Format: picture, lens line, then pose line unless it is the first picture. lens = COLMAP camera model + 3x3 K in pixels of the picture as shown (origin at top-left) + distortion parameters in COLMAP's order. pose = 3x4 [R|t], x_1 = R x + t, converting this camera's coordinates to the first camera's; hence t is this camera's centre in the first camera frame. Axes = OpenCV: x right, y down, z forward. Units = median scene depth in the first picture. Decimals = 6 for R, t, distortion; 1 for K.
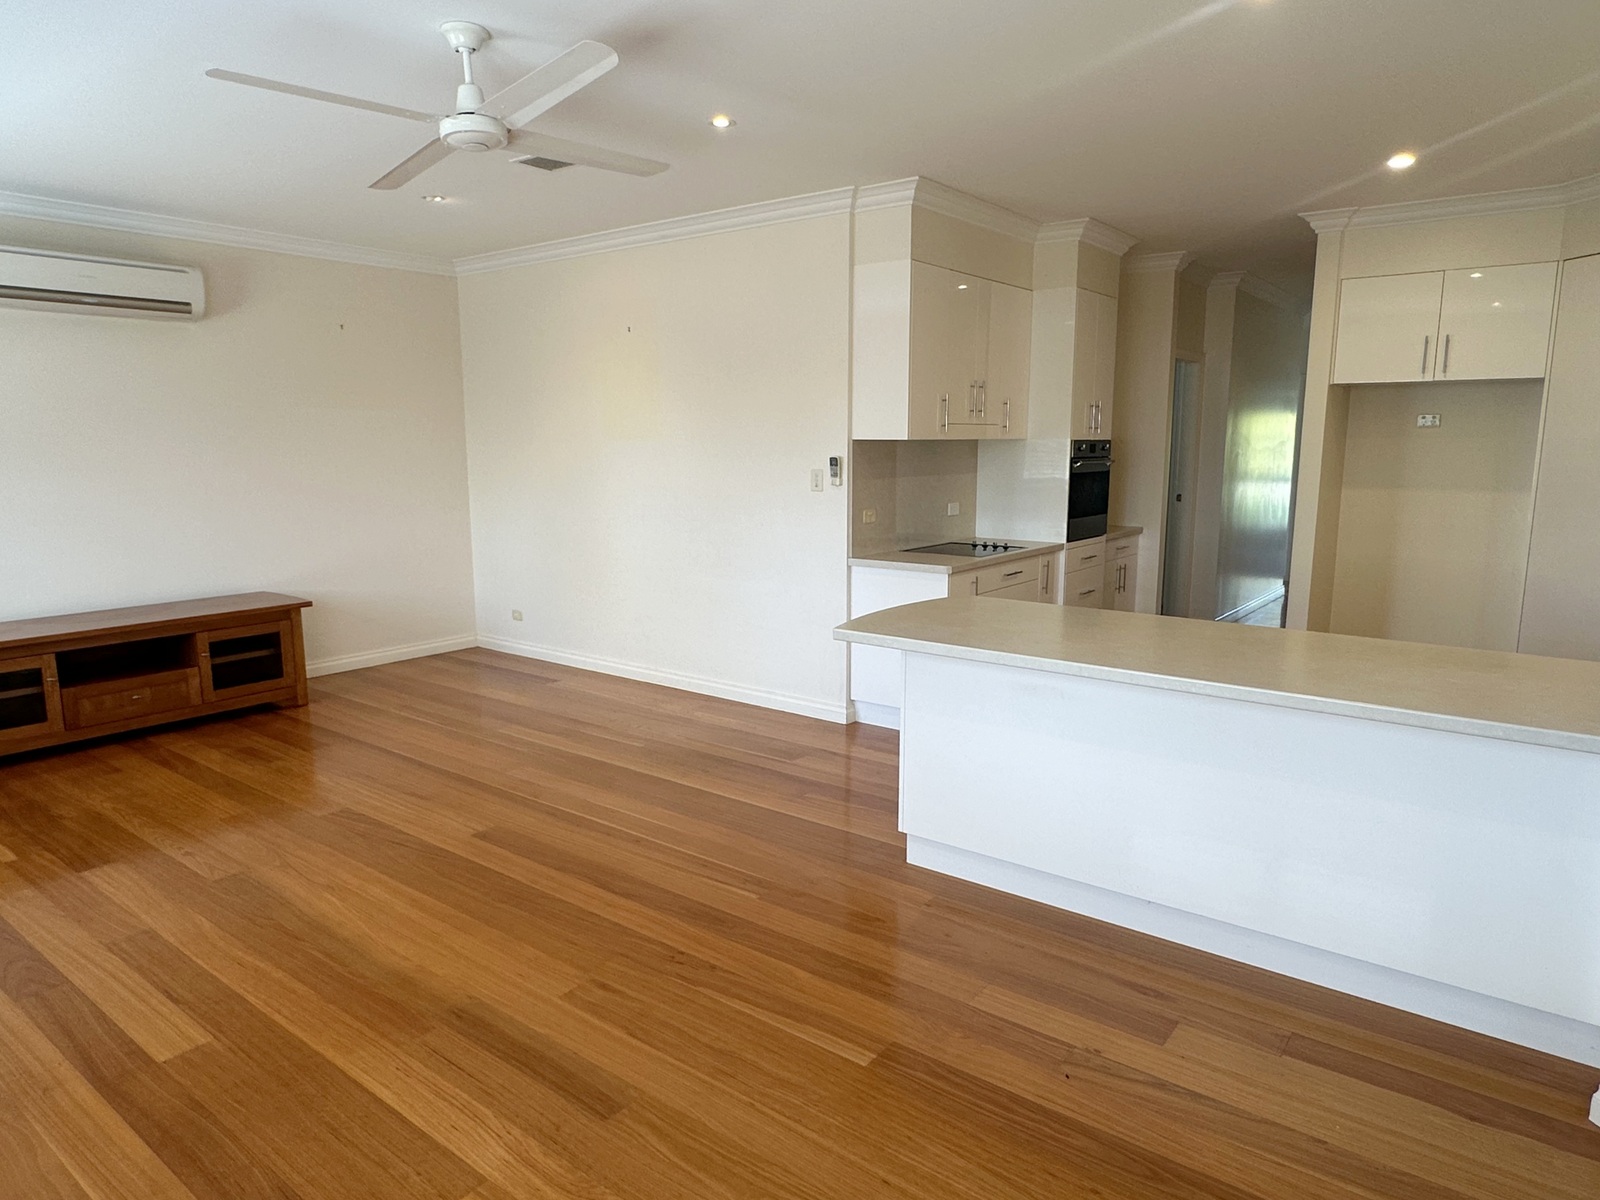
lens RADIAL K [[985.8, 0, 811.0], [0, 985.8, 610.8], [0, 0, 1]] dist [-0.016912, -0.000866]
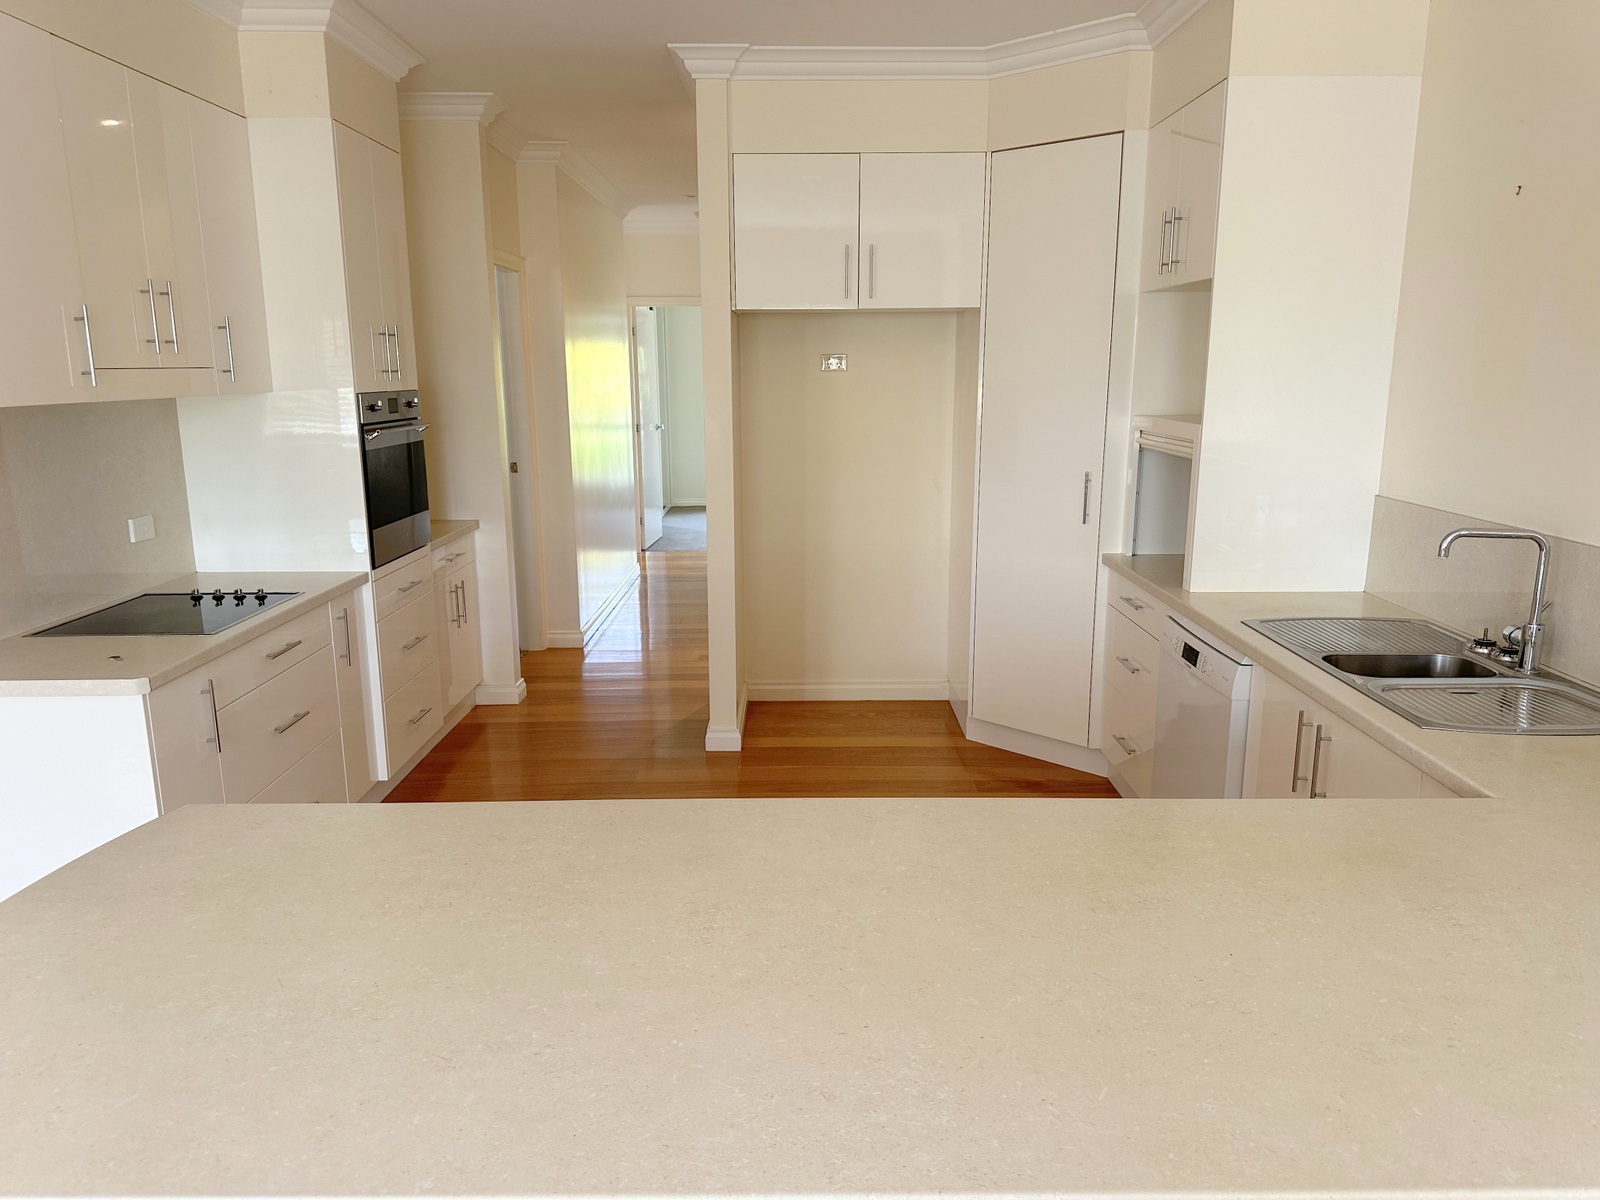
lens RADIAL K [[1106.6, 0, 789.9], [0, 1106.6, 613.1], [0, 0, 1]] dist [0.065503, -0.084399]
pose [[0.795603, -0.131254, 0.591429, 0.061225], [0.103293, 0.991343, 0.081053, -0.071825], [-0.596948, -0.003396, 0.802273, 0.317597]]
